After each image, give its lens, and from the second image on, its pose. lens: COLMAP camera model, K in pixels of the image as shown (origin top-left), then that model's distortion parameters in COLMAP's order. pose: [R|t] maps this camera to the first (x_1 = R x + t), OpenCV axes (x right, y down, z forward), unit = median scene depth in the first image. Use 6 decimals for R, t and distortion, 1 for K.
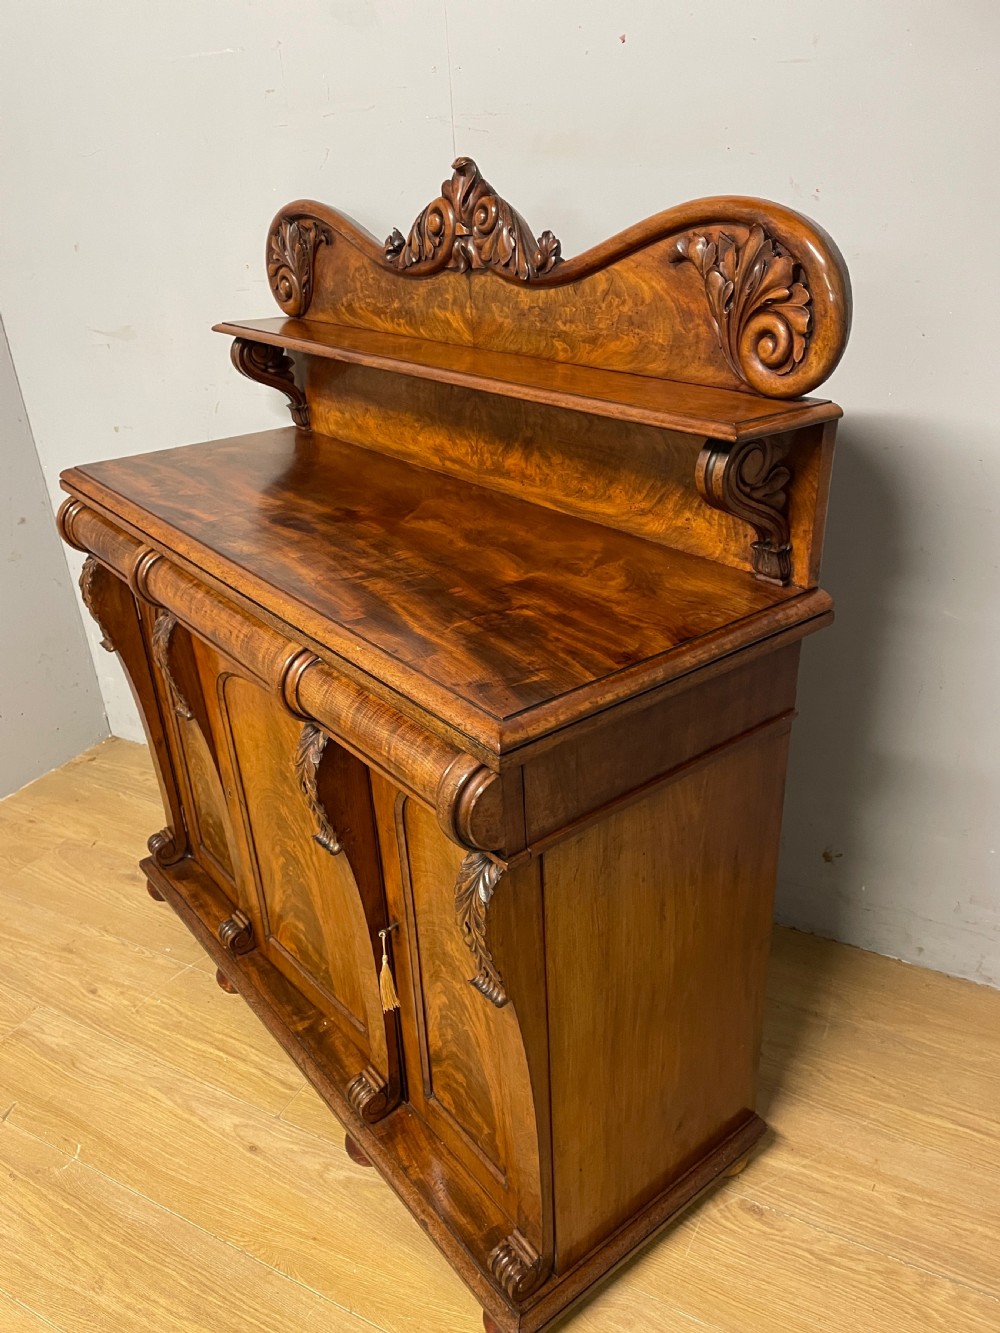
lens RADIAL K [[994.3, 0, 503.0], [0, 994.3, 673.6], [0, 0, 1]] dist [0.096815, -0.120495]
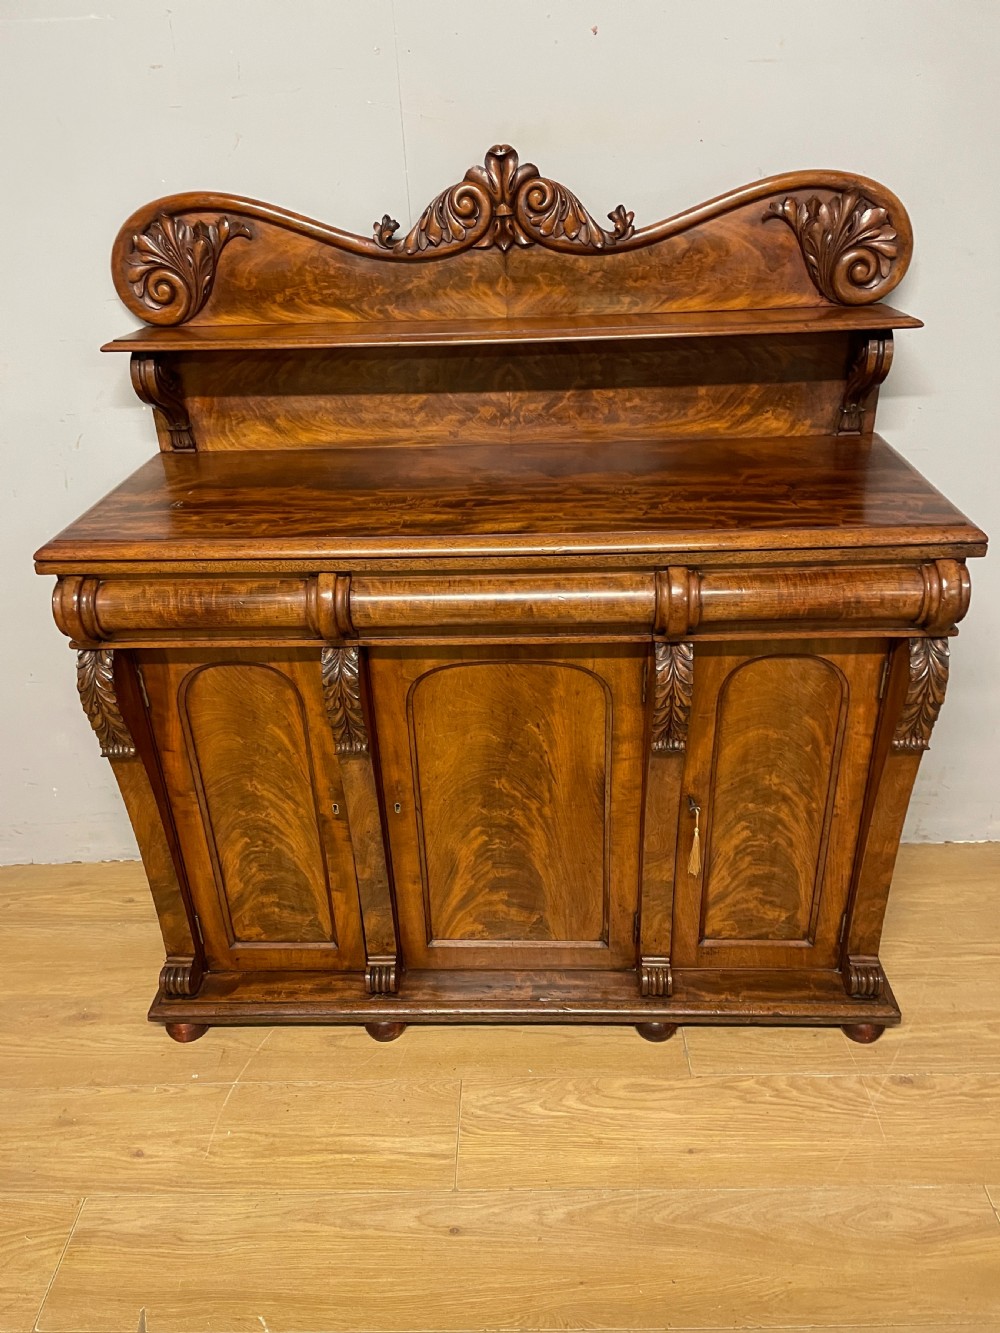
lens RADIAL K [[984.4, 0, 504.9], [0, 984.4, 675.9], [0, 0, 1]] dist [0.082174, -0.095636]
pose [[0.647878, -0.345437, 0.678916, -1.024544], [0.348230, 0.926994, 0.139351, -0.127581], [-0.677488, 0.146137, 0.720870, 0.307192]]
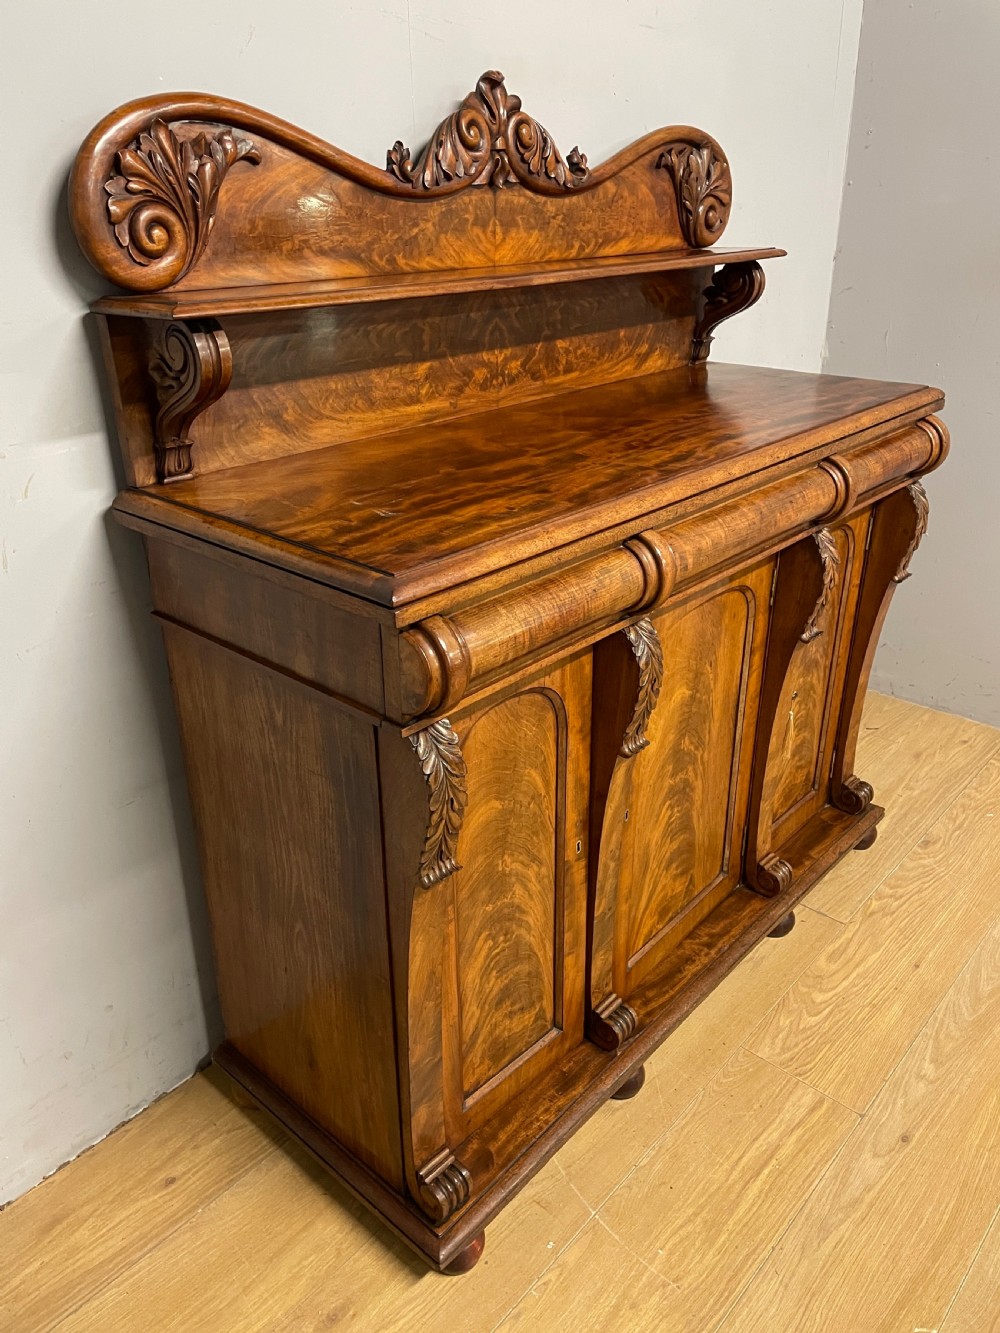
lens RADIAL K [[994.2, 0, 503.6], [0, 994.2, 660.4], [0, 0, 1]] dist [0.090855, -0.113617]
pose [[-0.165290, -0.377584, 0.911104, -1.230746], [0.455773, 0.790003, 0.410082, -0.475391], [-0.874614, 0.483039, 0.041513, 1.287263]]
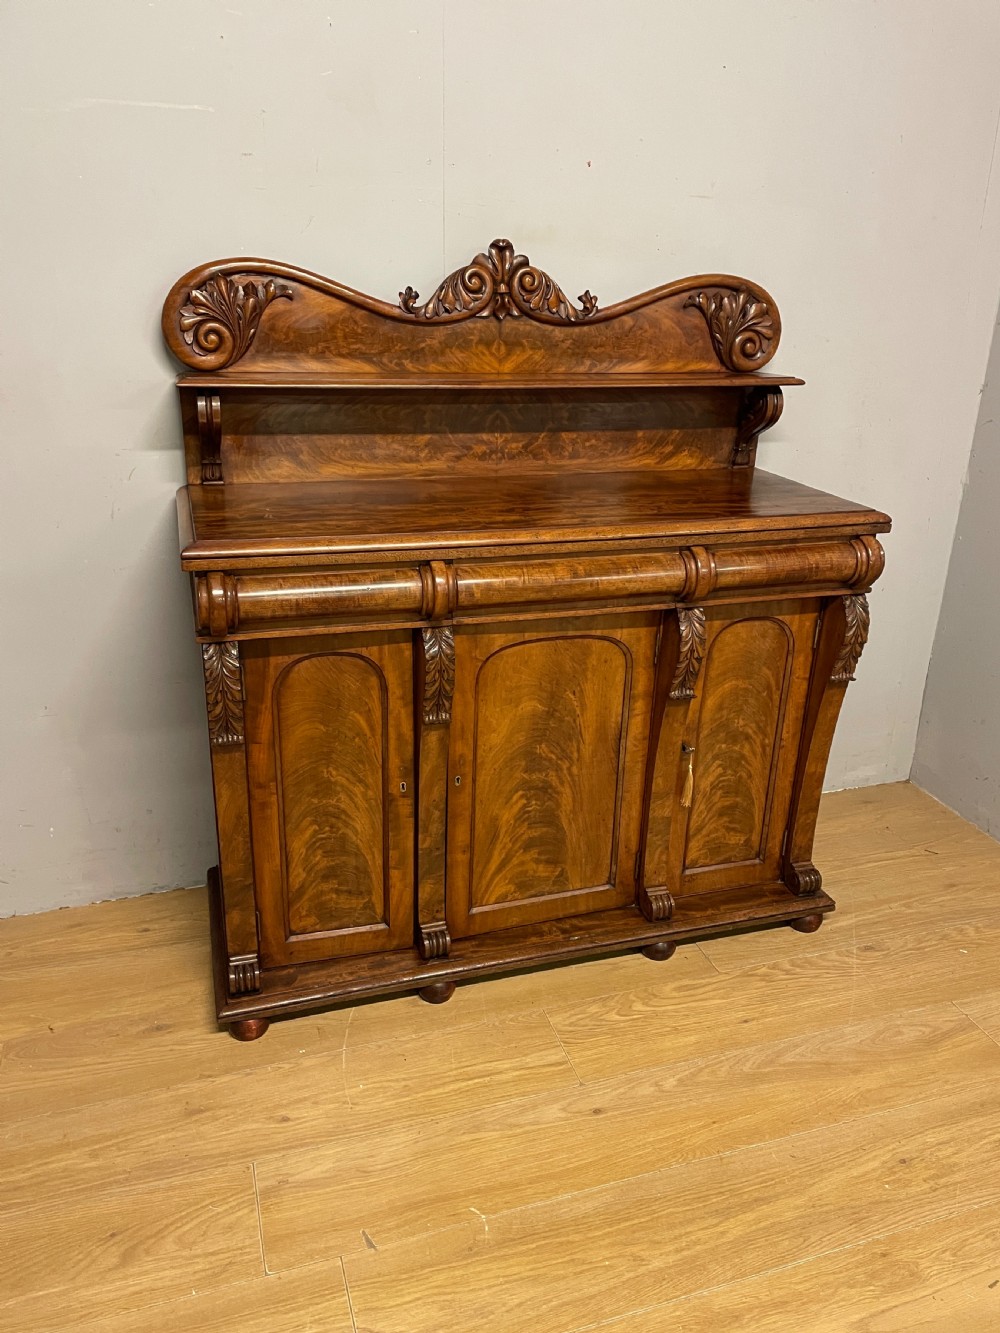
lens RADIAL K [[980.0, 0, 500.0], [0, 980.0, 666.5], [0, 0, 1]] dist [0.091963, -0.113387]
pose [[0.356035, -0.293462, 0.887197, -1.508522], [0.380693, 0.912603, 0.149092, -0.180841], [-0.853412, 0.284668, 0.436638, 0.593209]]
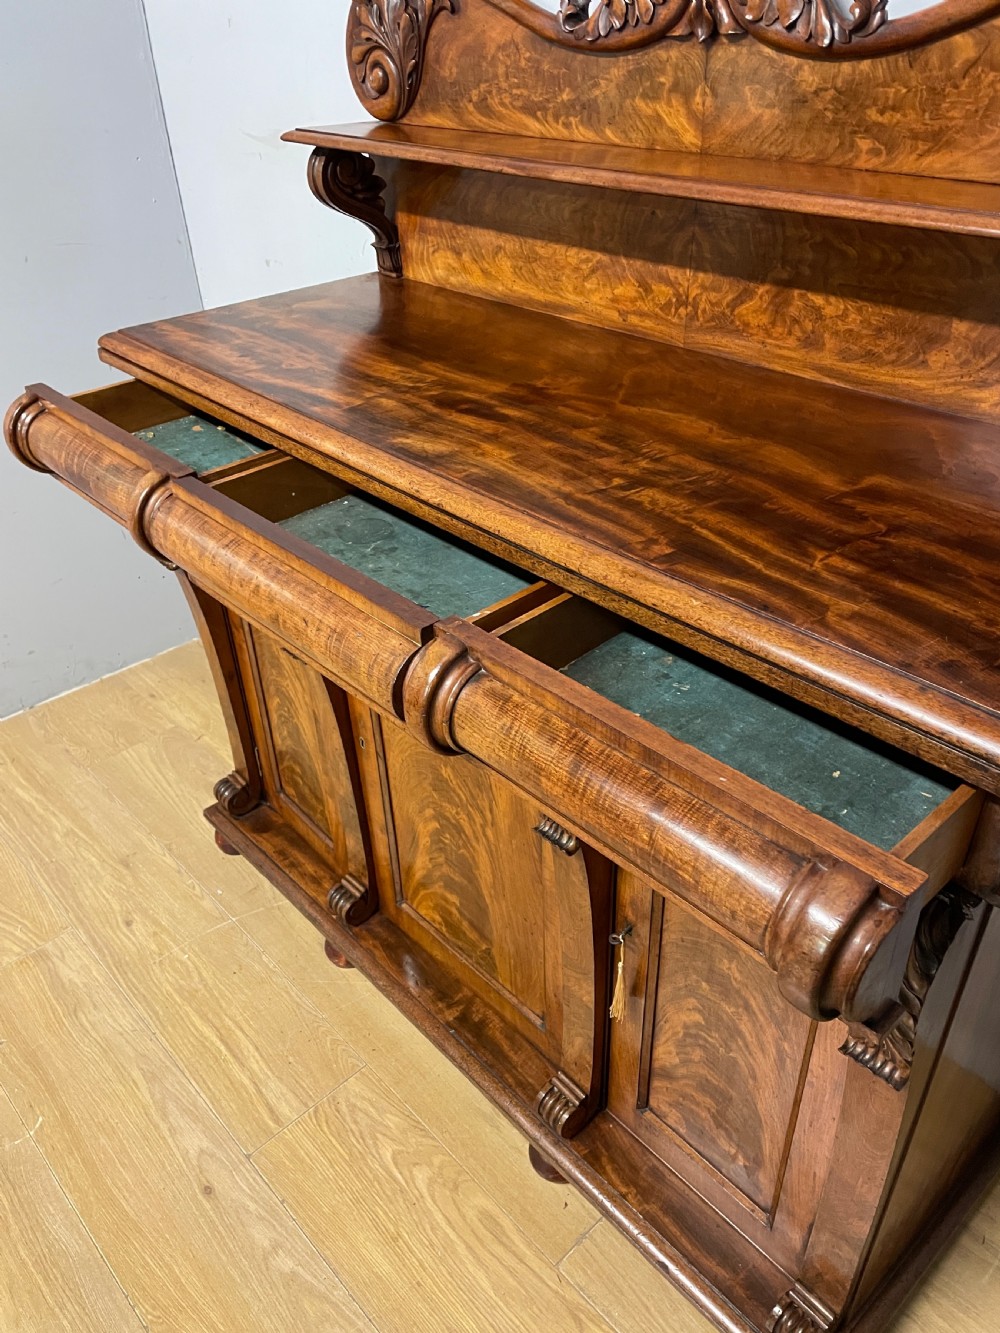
lens RADIAL K [[997.2, 0, 495.2], [0, 997.2, 671.1], [0, 0, 1]] dist [0.096930, -0.119834]
pose [[0.997607, -0.032394, 0.061078, -0.265808], [0.024036, 0.990834, 0.132933, -0.060415], [-0.064824, -0.131147, 0.989241, 0.258951]]
